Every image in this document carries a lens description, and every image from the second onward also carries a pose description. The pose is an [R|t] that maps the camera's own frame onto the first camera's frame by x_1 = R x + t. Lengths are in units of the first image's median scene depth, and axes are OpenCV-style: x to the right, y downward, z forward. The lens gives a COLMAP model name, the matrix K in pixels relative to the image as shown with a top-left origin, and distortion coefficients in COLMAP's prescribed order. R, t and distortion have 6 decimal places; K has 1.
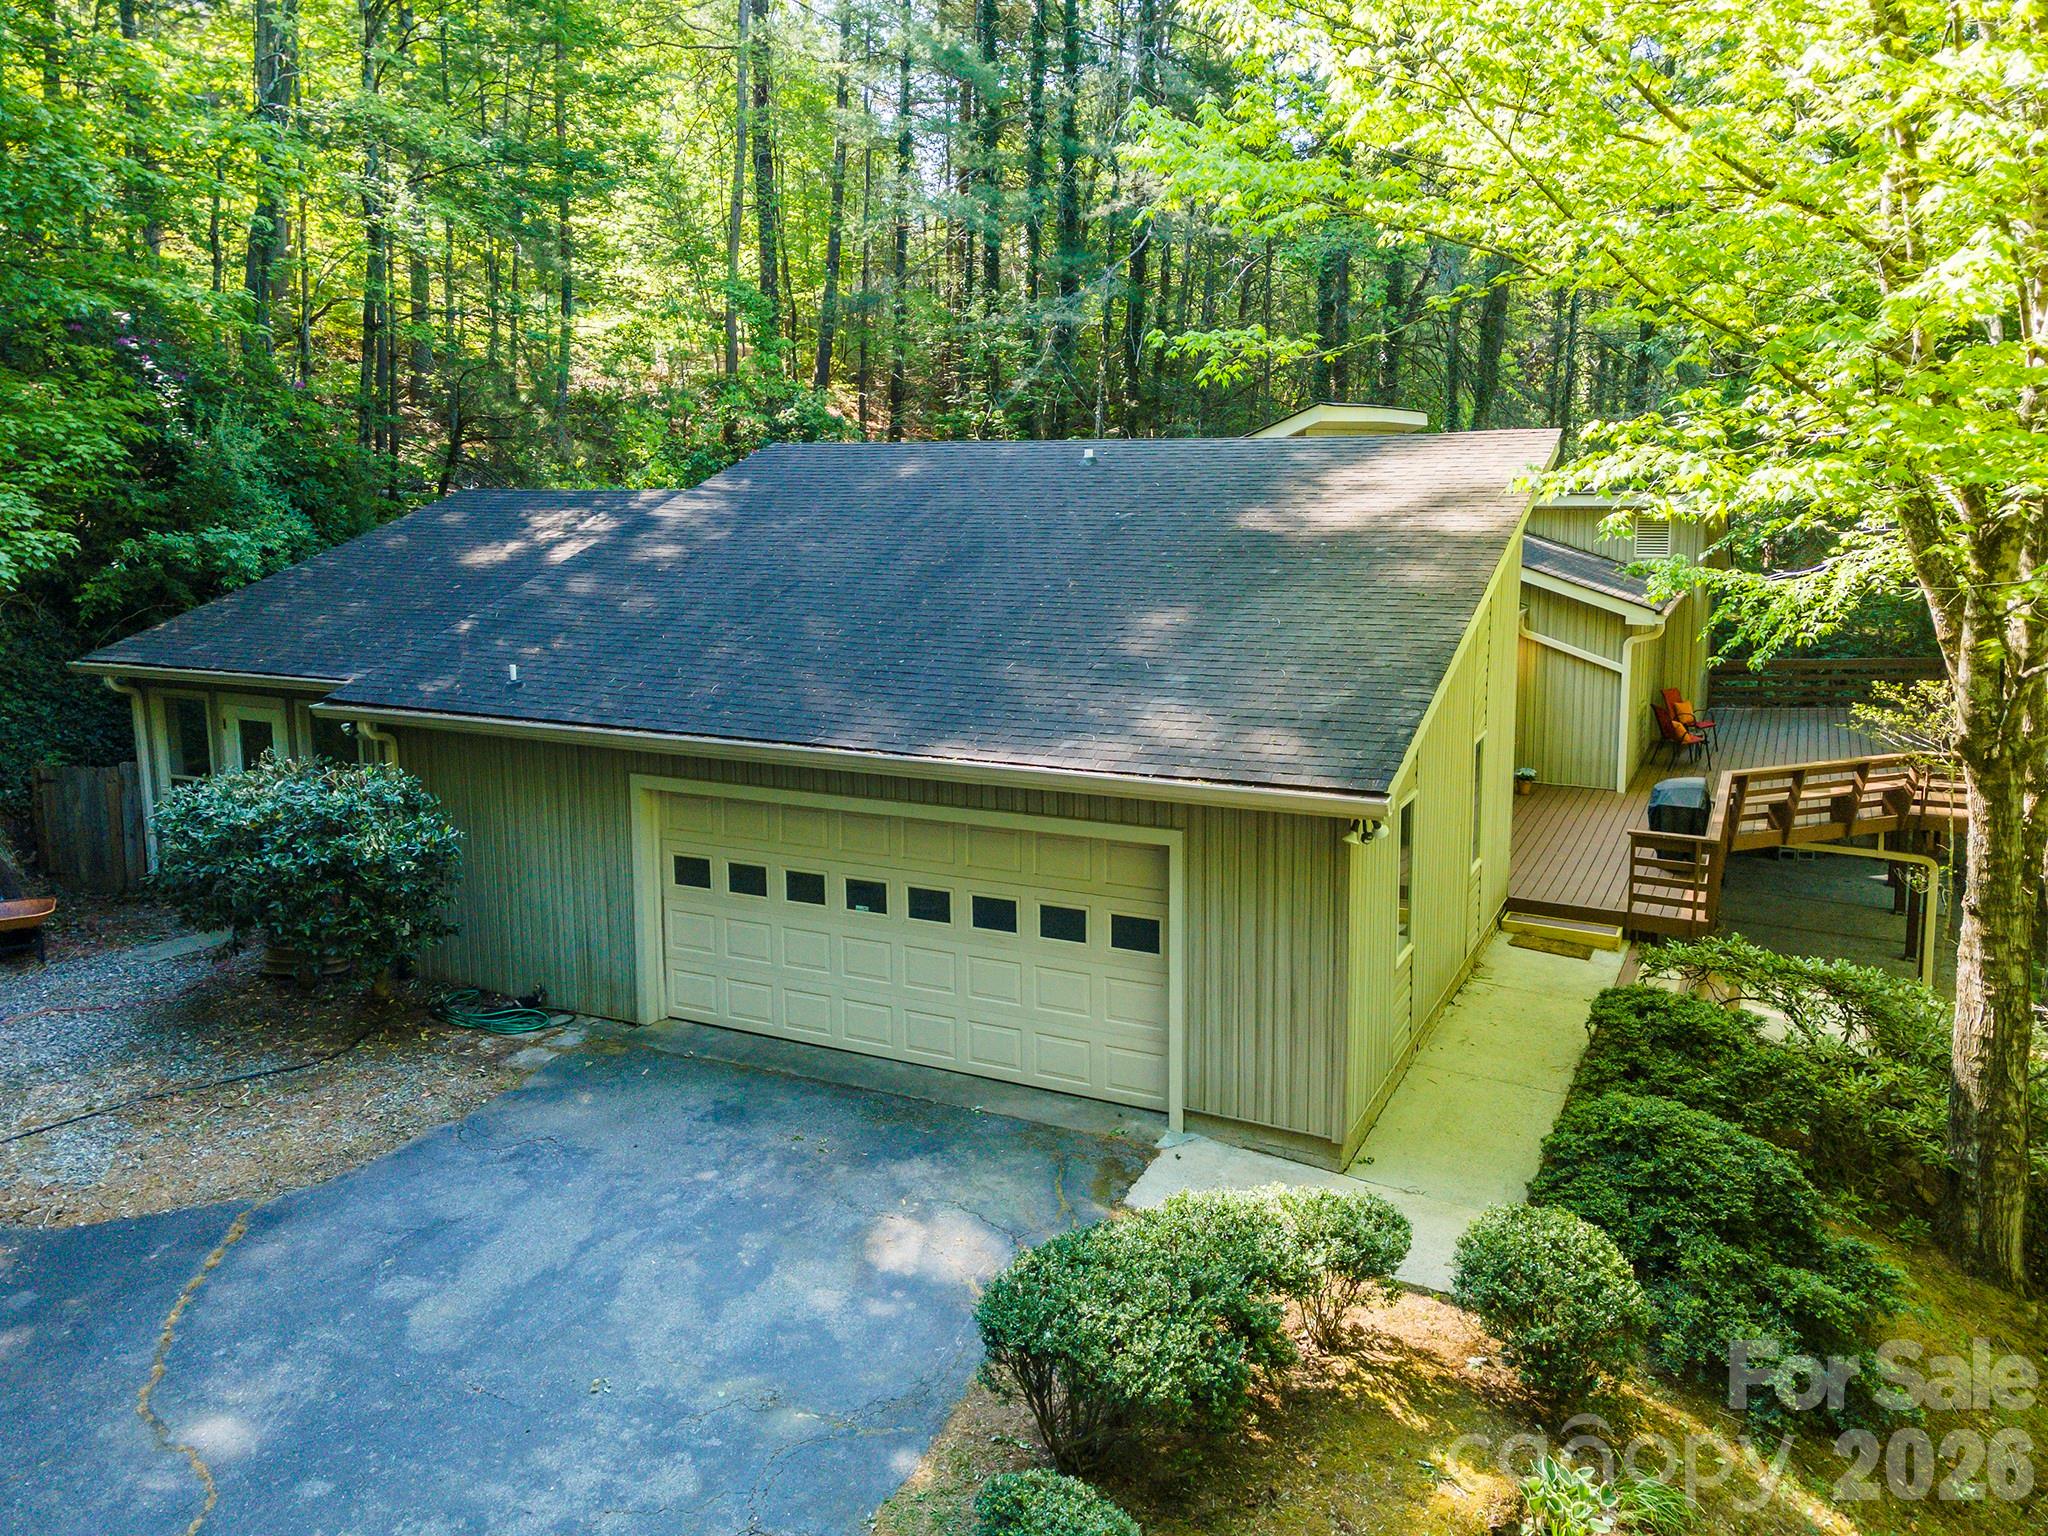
lens RADIAL K [[1623.1, 0, 983.9], [0, 1623.1, 685.9], [0, 0, 1]] dist [0.059448, 0.004822]
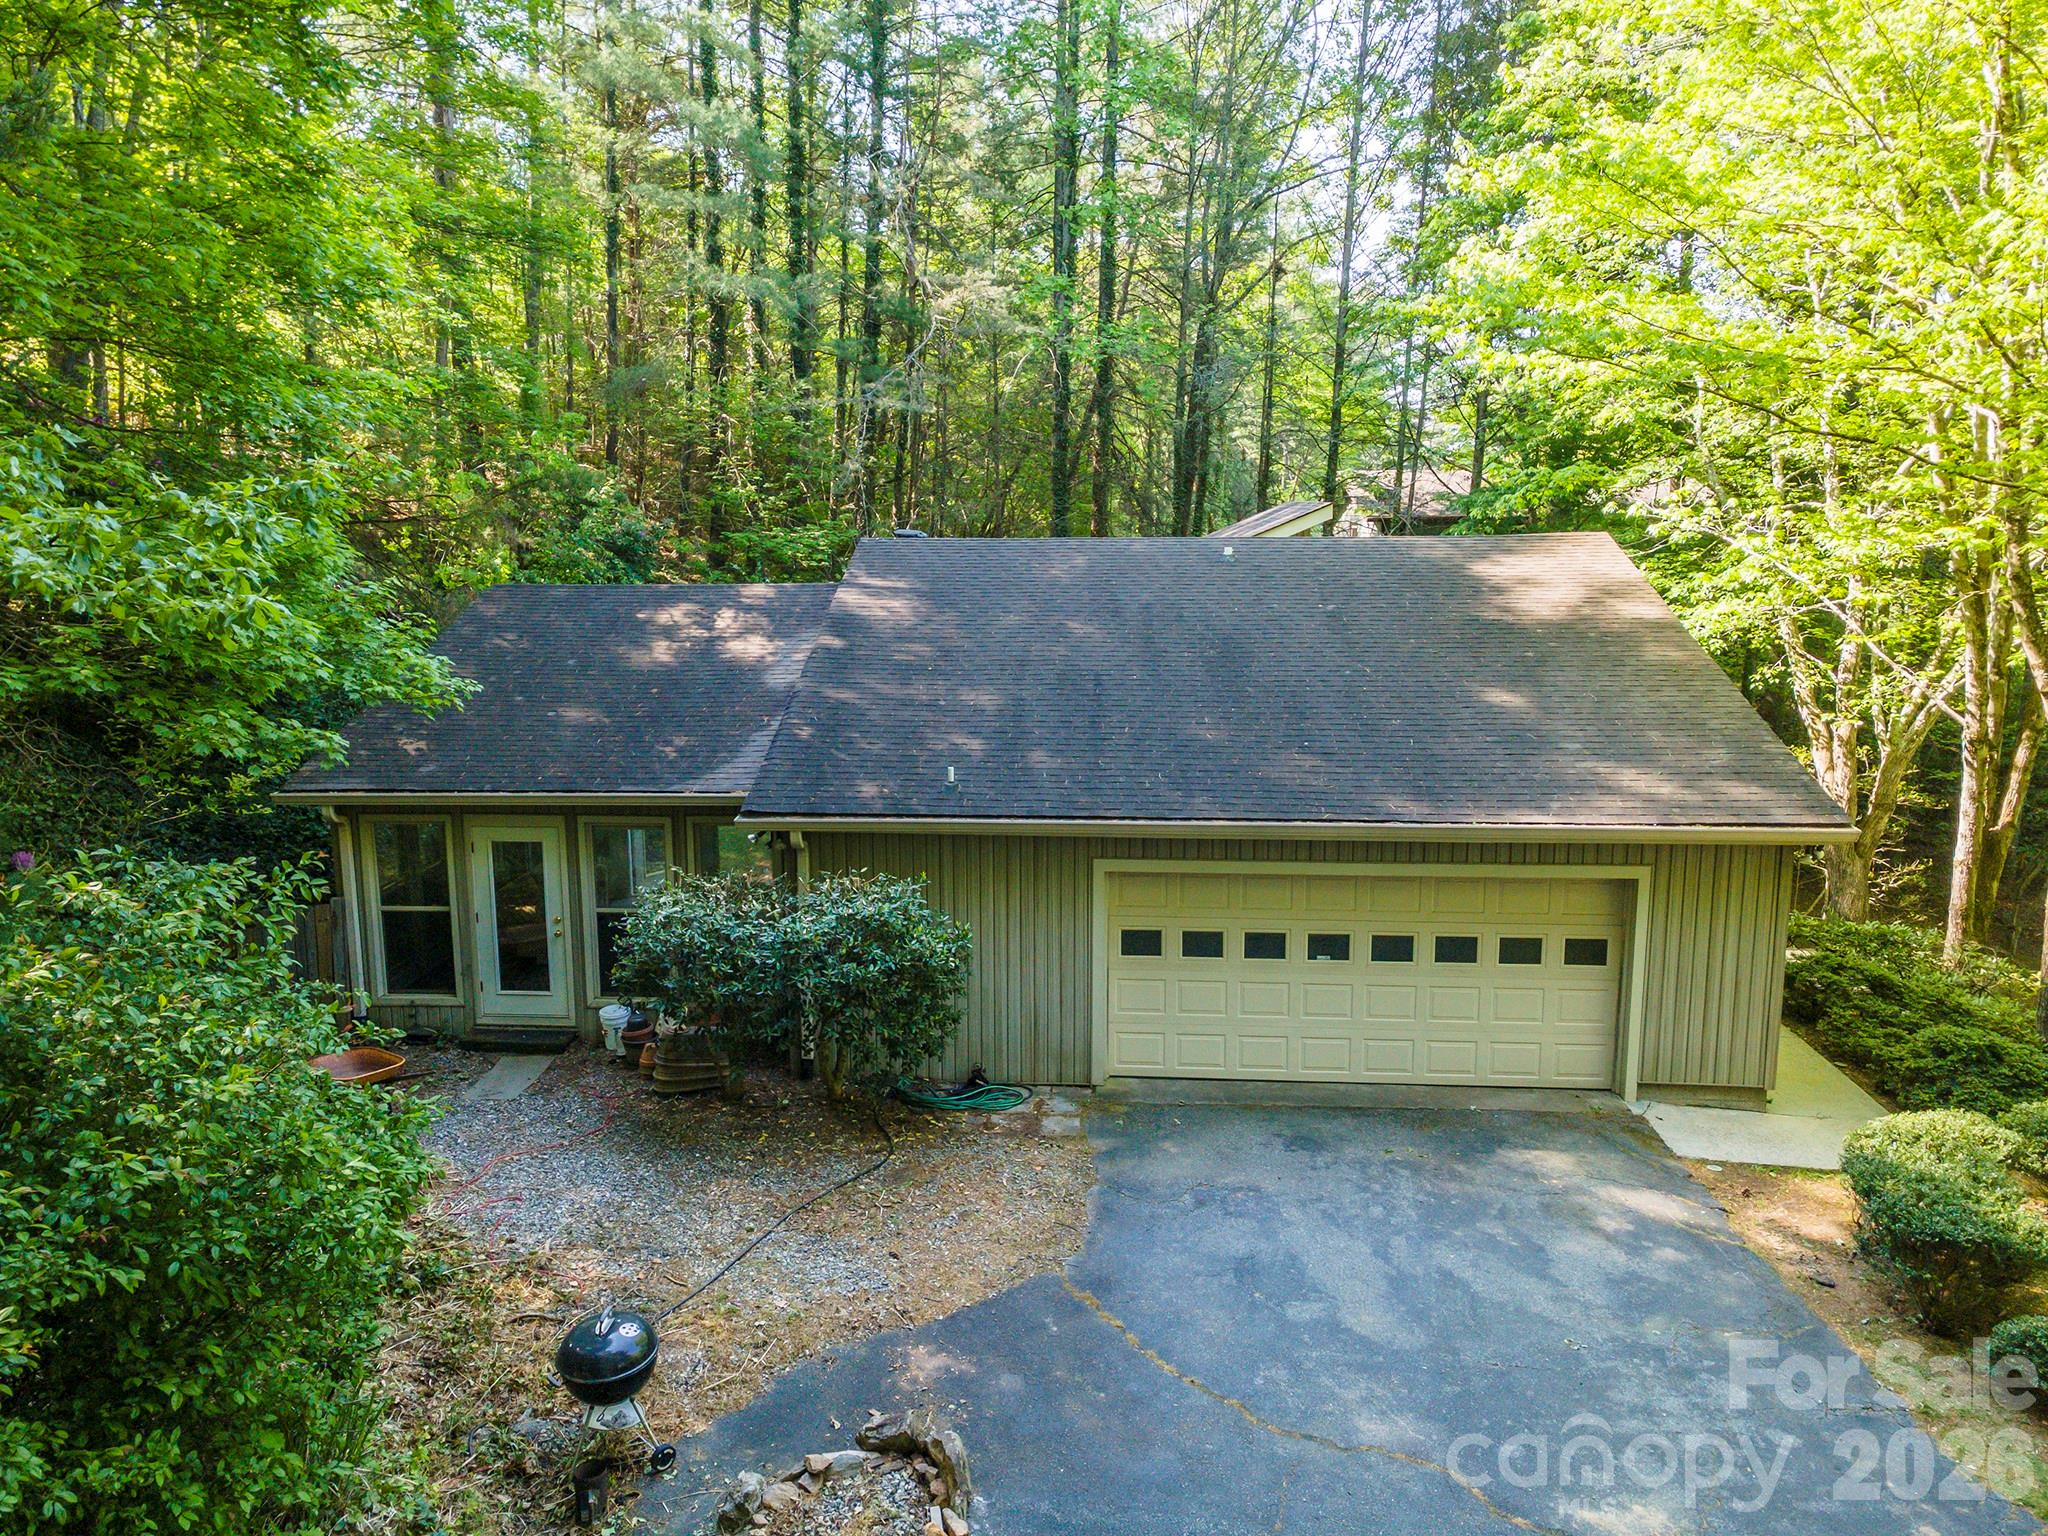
lens RADIAL K [[1623.1, 0, 1018.1], [0, 1623.1, 767.2], [0, 0, 1]] dist [0.059448, 0.004822]
pose [[0.913665, -0.063000, 0.401555, -0.789049], [0.052836, 0.997941, 0.036350, -0.057708], [-0.403019, -0.011995, 0.915113, 0.020560]]
